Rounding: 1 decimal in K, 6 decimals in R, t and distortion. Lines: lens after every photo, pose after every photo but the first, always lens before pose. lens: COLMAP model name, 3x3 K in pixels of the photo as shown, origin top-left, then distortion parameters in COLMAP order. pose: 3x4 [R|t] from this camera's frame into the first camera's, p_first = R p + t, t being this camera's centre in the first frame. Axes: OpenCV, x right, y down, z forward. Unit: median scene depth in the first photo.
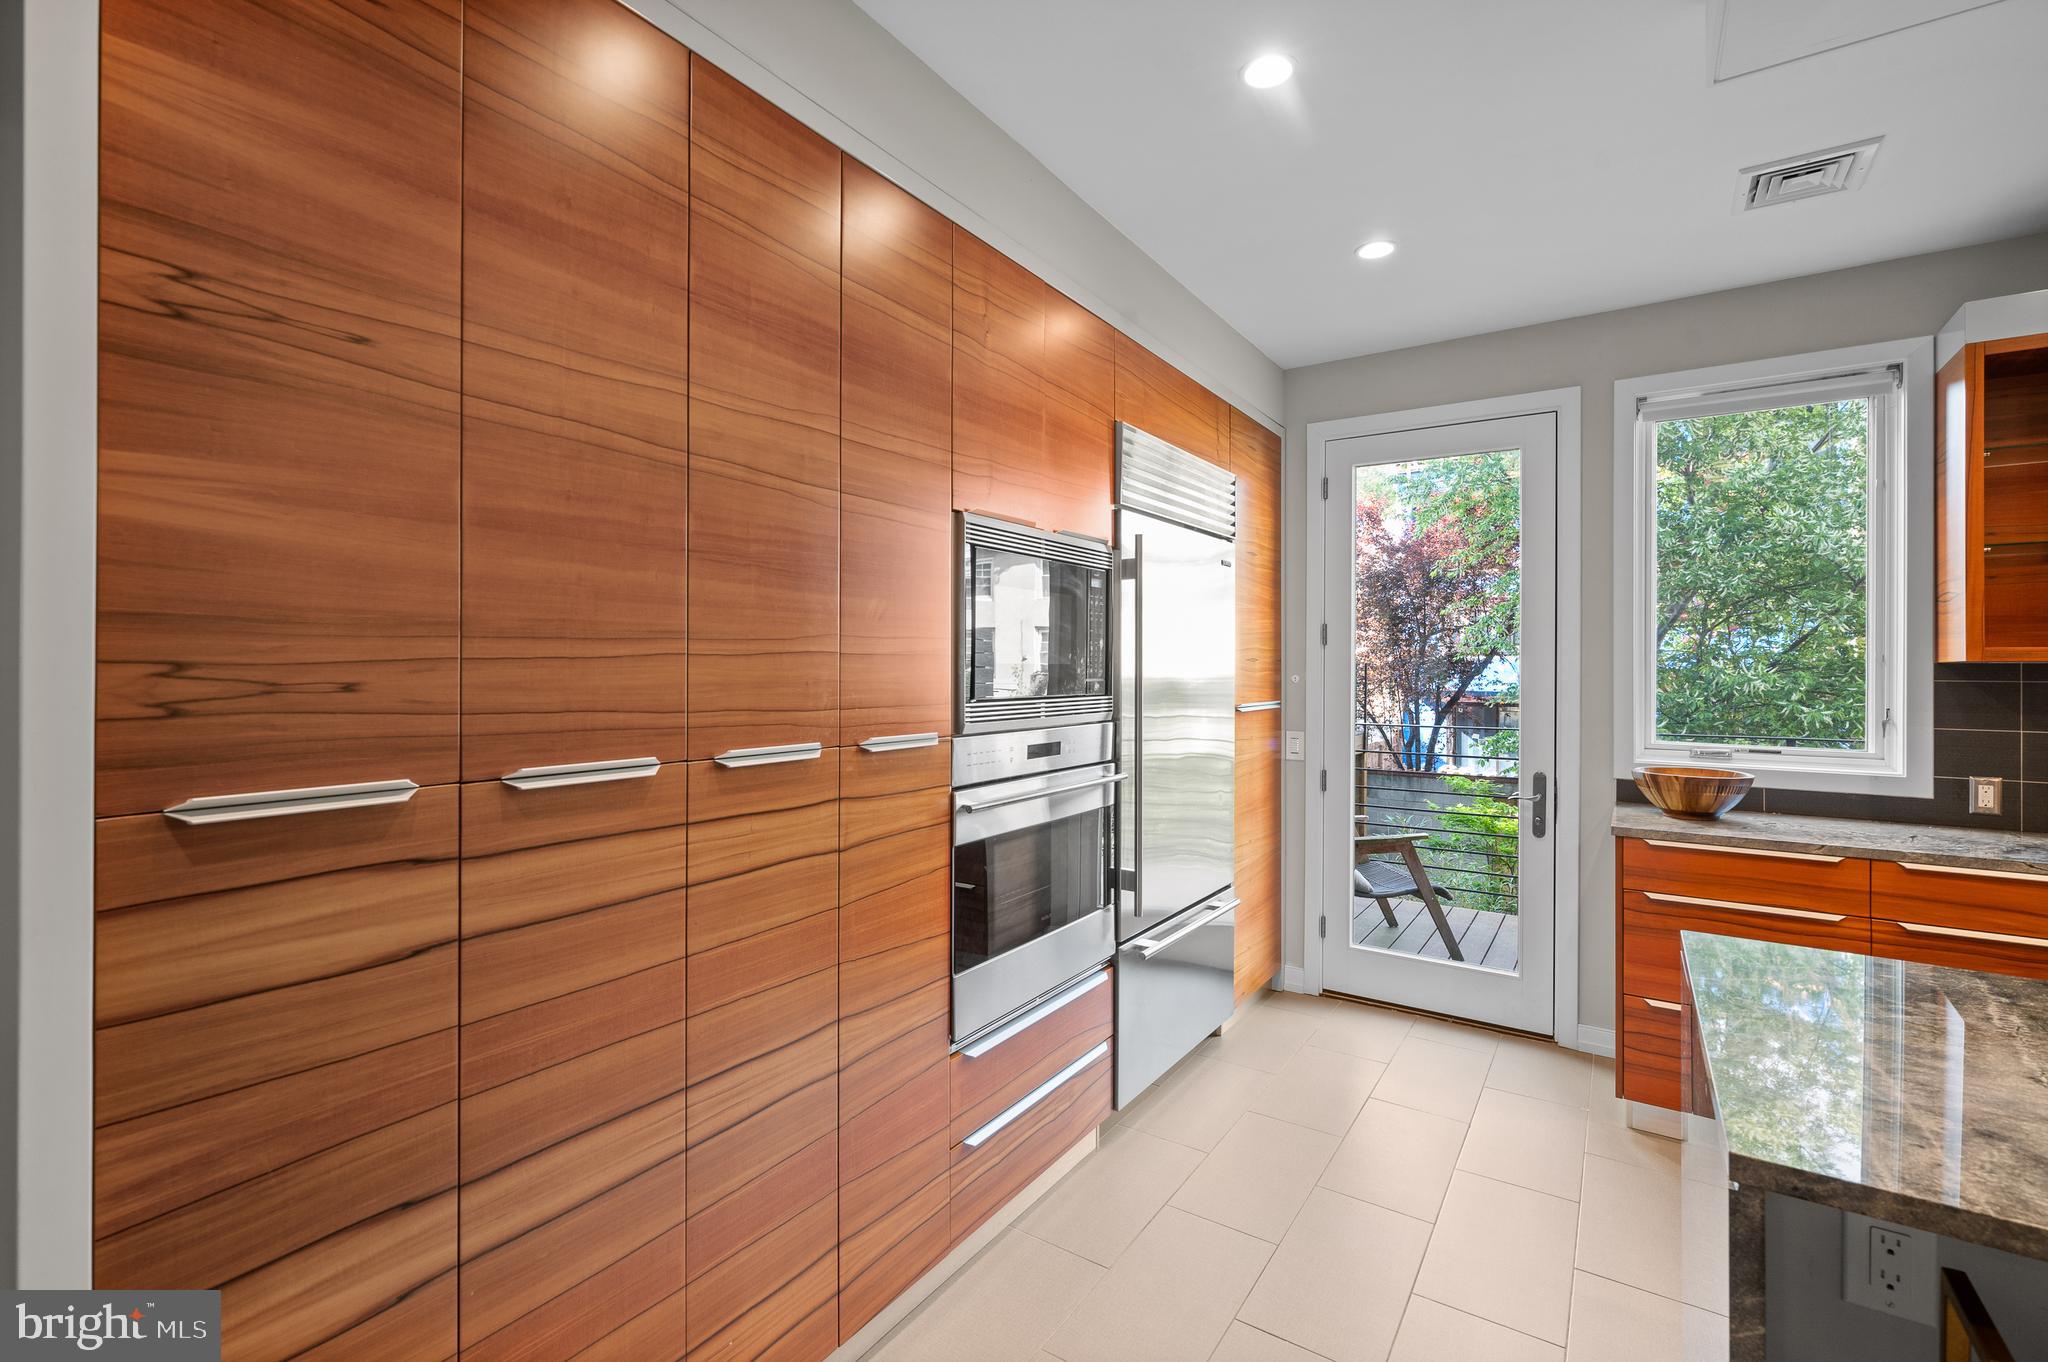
lens RADIAL K [[898.5, 0, 1019.6], [0, 898.5, 667.3], [0, 0, 1]] dist [0.001153, 0.000199]
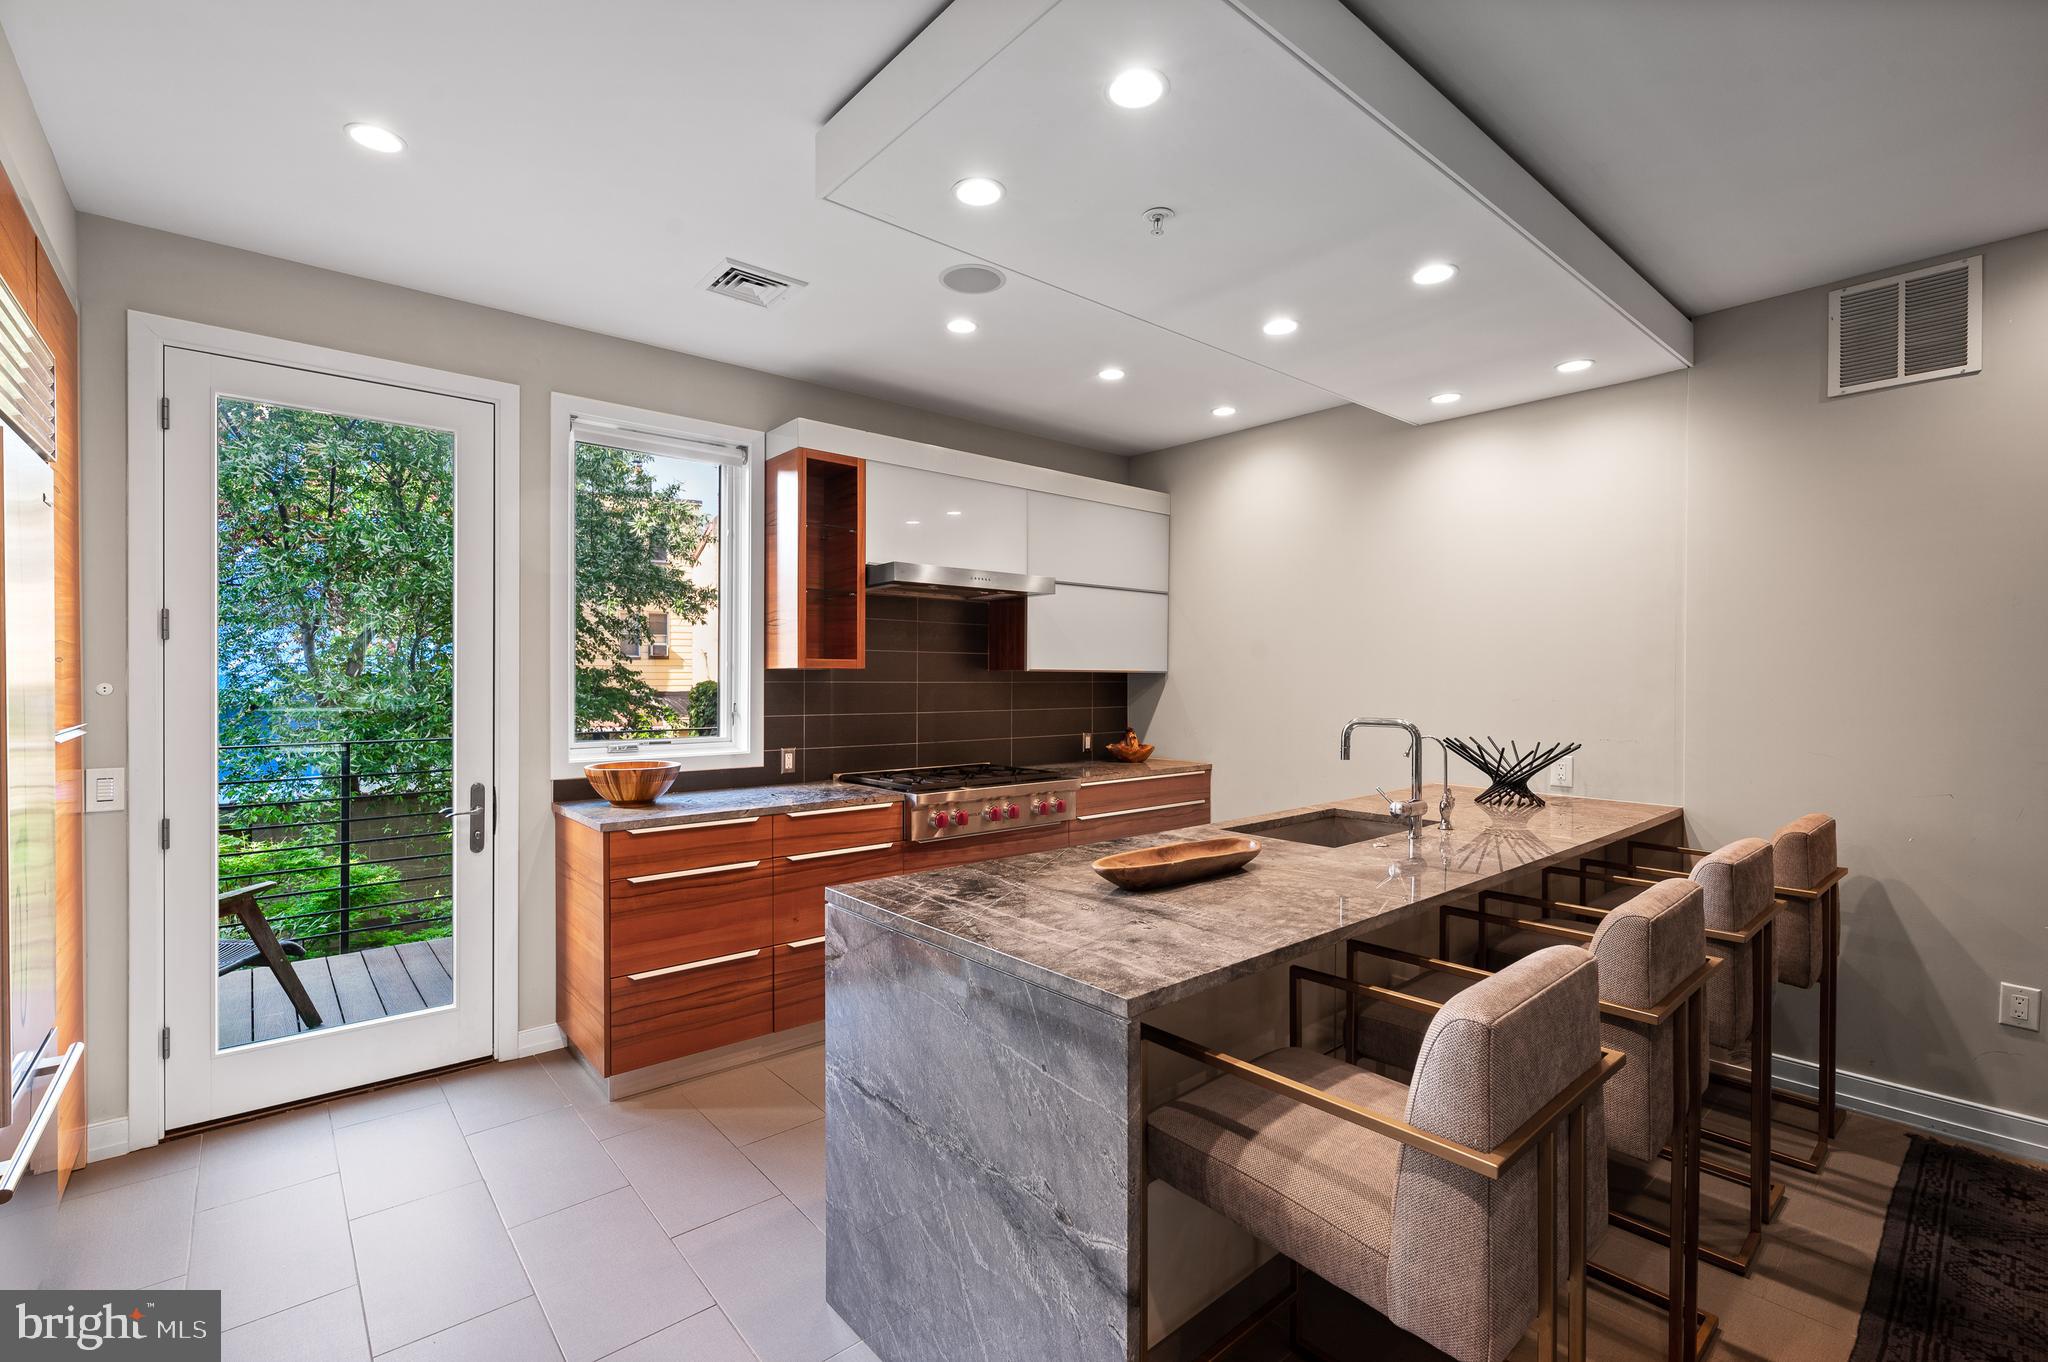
lens RADIAL K [[898.5, 0, 1018.3], [0, 898.5, 687.0], [0, 0, 1]] dist [0.001153, 0.000199]
pose [[0.269334, -0.014887, 0.962932, -0.211522], [-0.000848, 0.999876, 0.015696, 0.000819], [-0.963046, -0.005044, 0.269288, 0.244833]]
